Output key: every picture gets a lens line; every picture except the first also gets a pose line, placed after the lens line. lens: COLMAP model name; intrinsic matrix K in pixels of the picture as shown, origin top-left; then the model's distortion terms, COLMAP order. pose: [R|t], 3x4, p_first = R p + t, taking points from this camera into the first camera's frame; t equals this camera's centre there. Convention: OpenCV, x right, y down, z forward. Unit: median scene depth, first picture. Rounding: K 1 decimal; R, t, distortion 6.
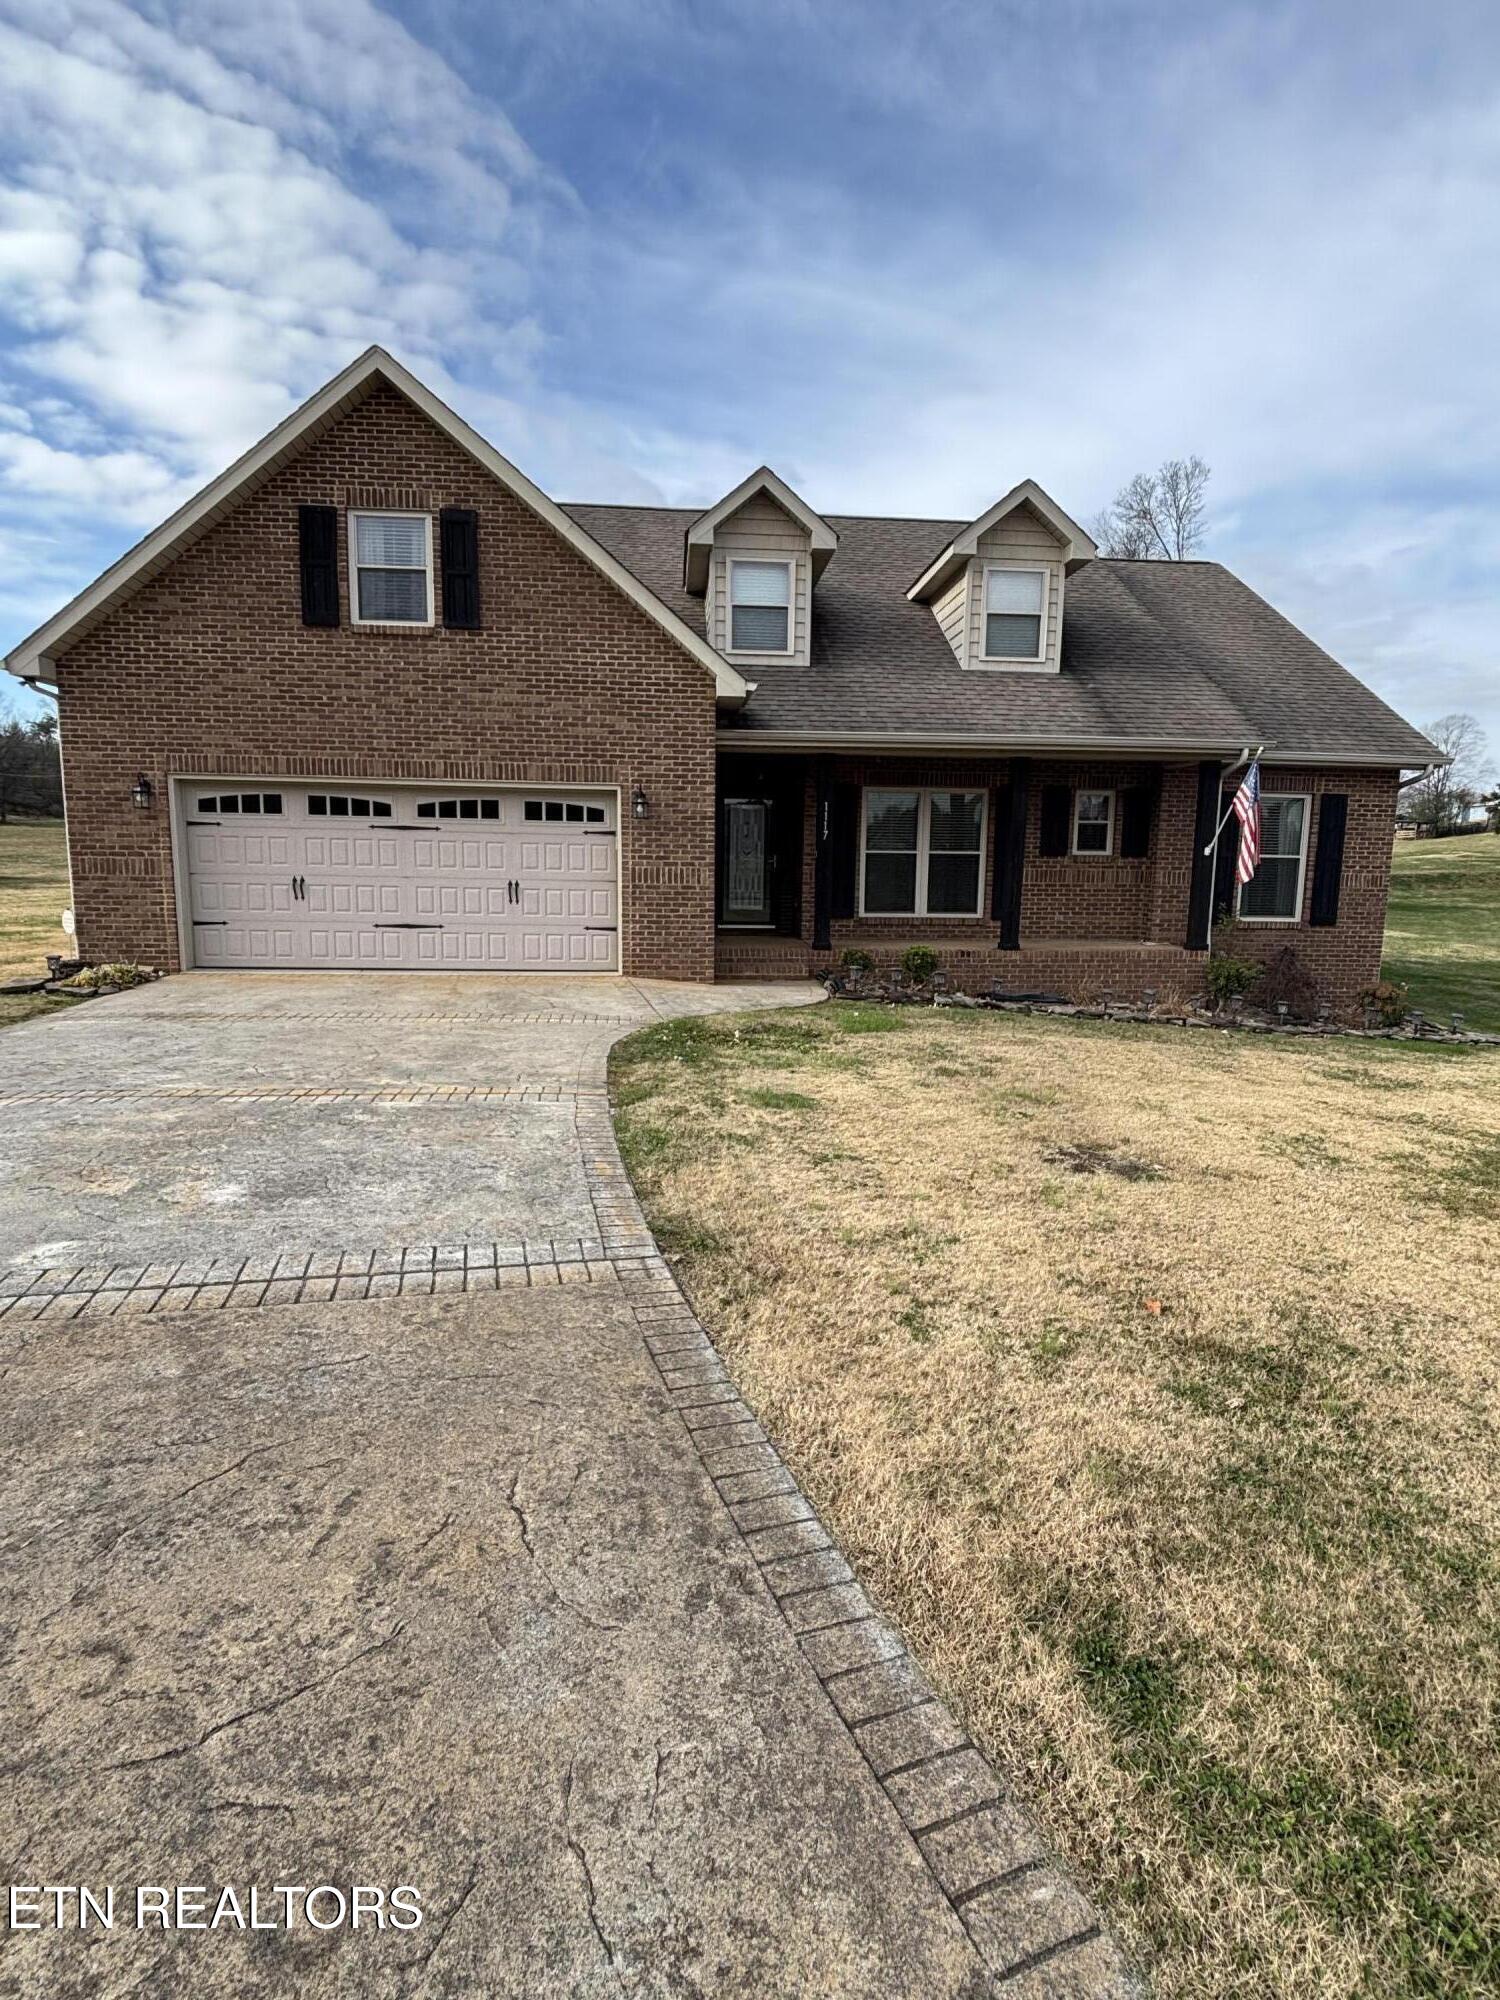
lens RADIAL K [[1001.0, 0, 749.4], [0, 1001.0, 992.1], [0, 0, 1]] dist [0.006750, -0.002626]
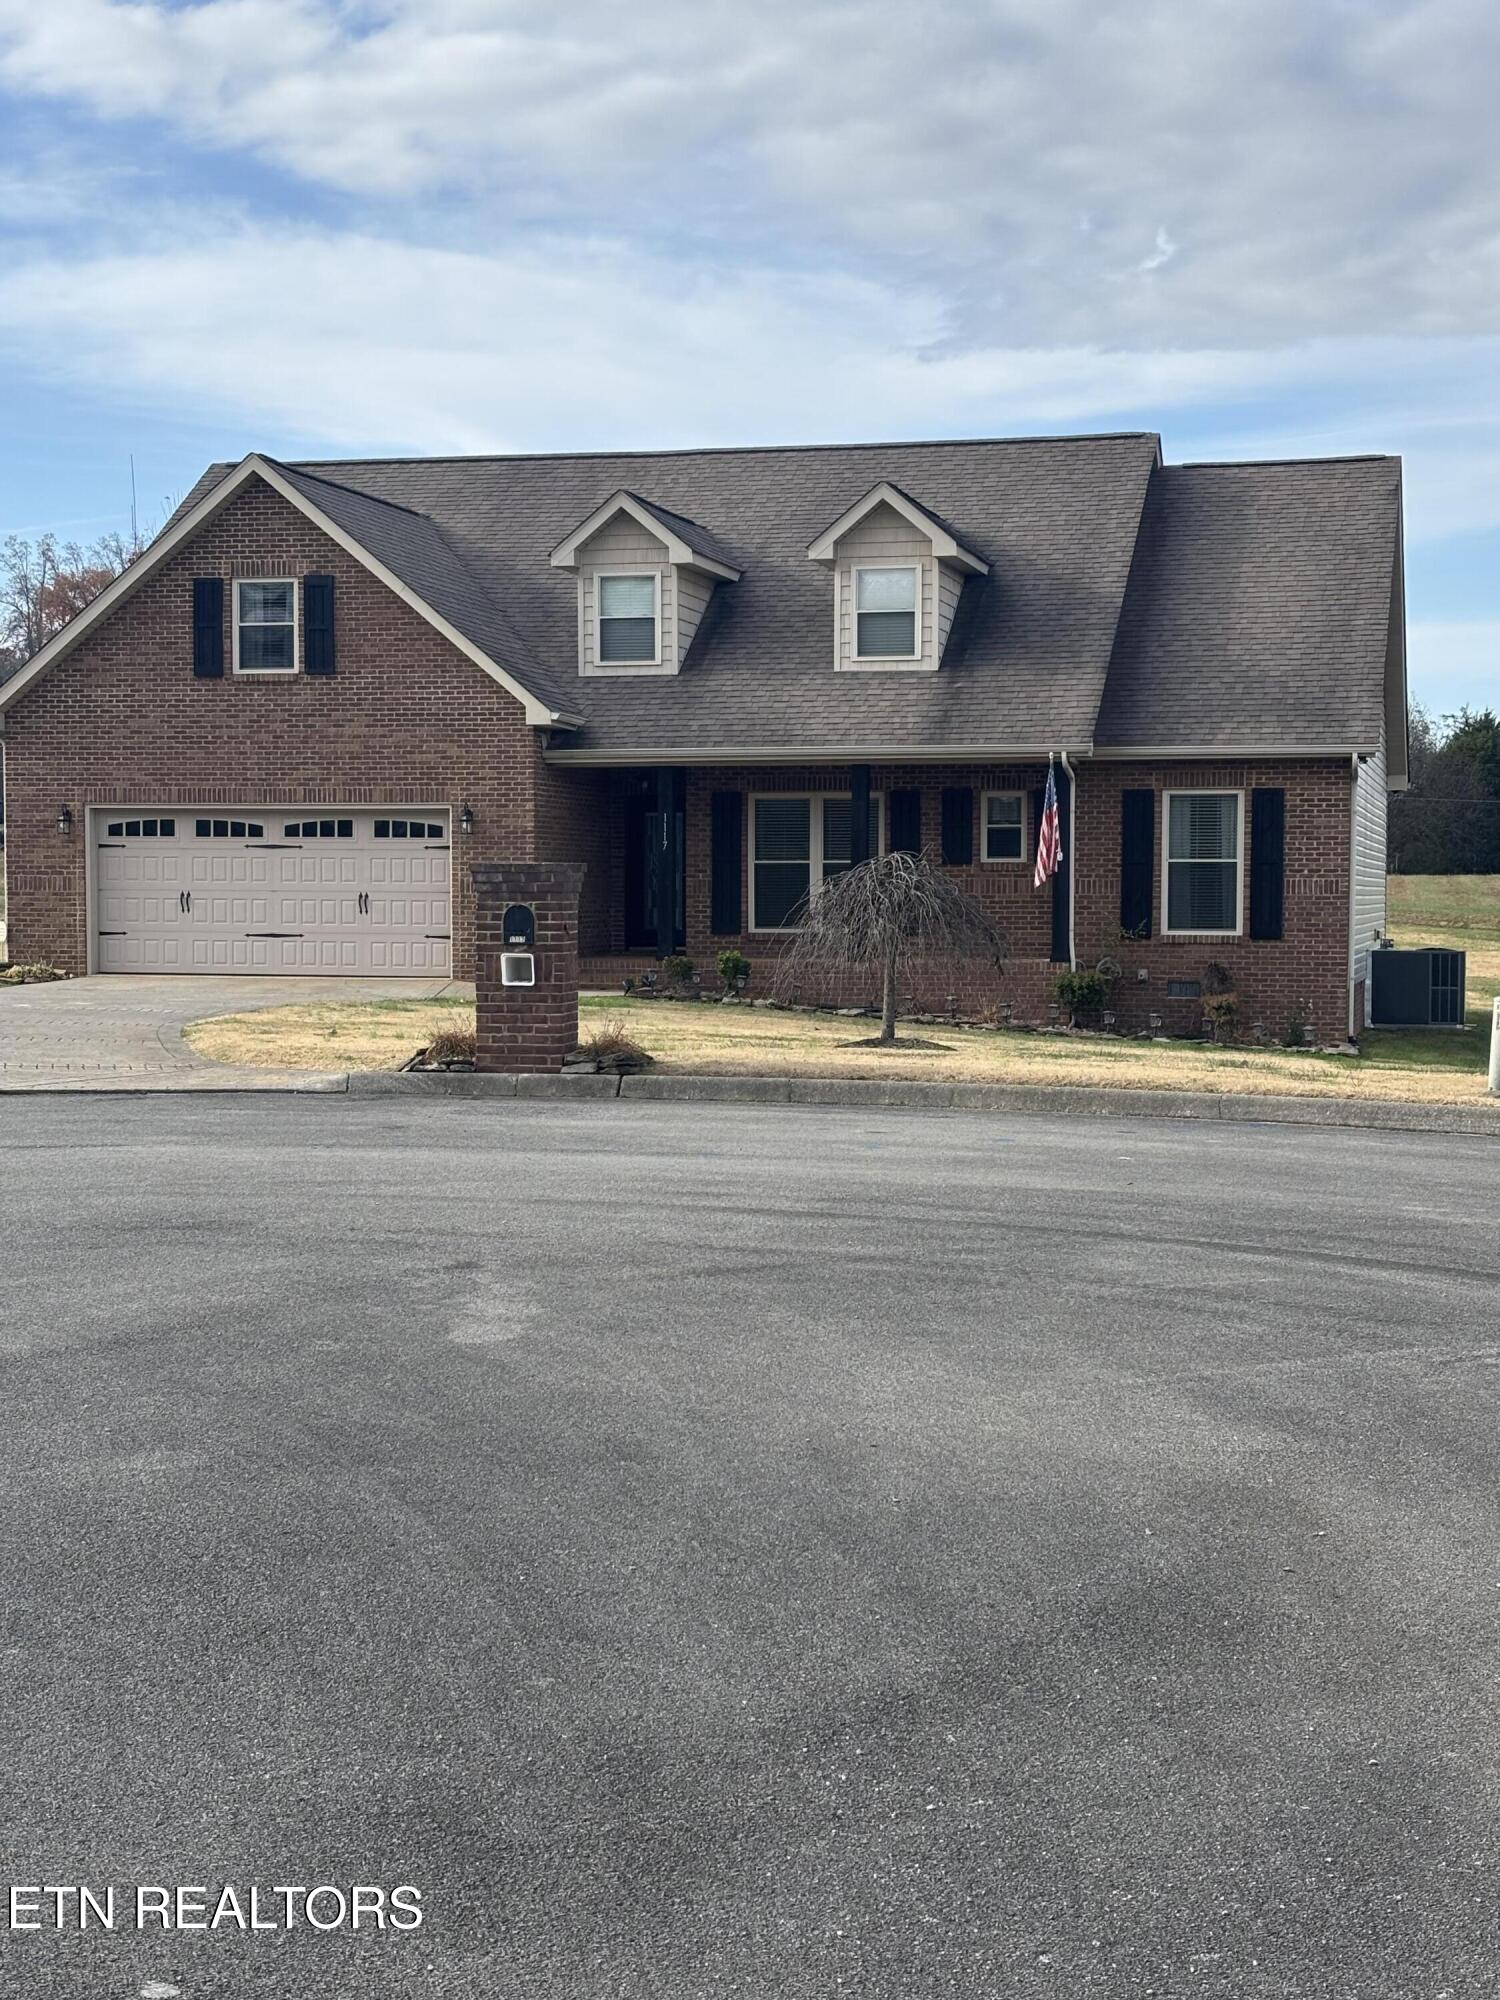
lens RADIAL K [[3084.9, 0, 753.8], [0, 3084.9, 982.3], [0, 0, 1]] dist [0.204874, 0.000000]
pose [[0.947708, -0.003579, -0.319119, 1.256683], [-0.031365, 0.994052, -0.104296, 0.327339], [0.317594, 0.108851, 0.941958, -2.052012]]
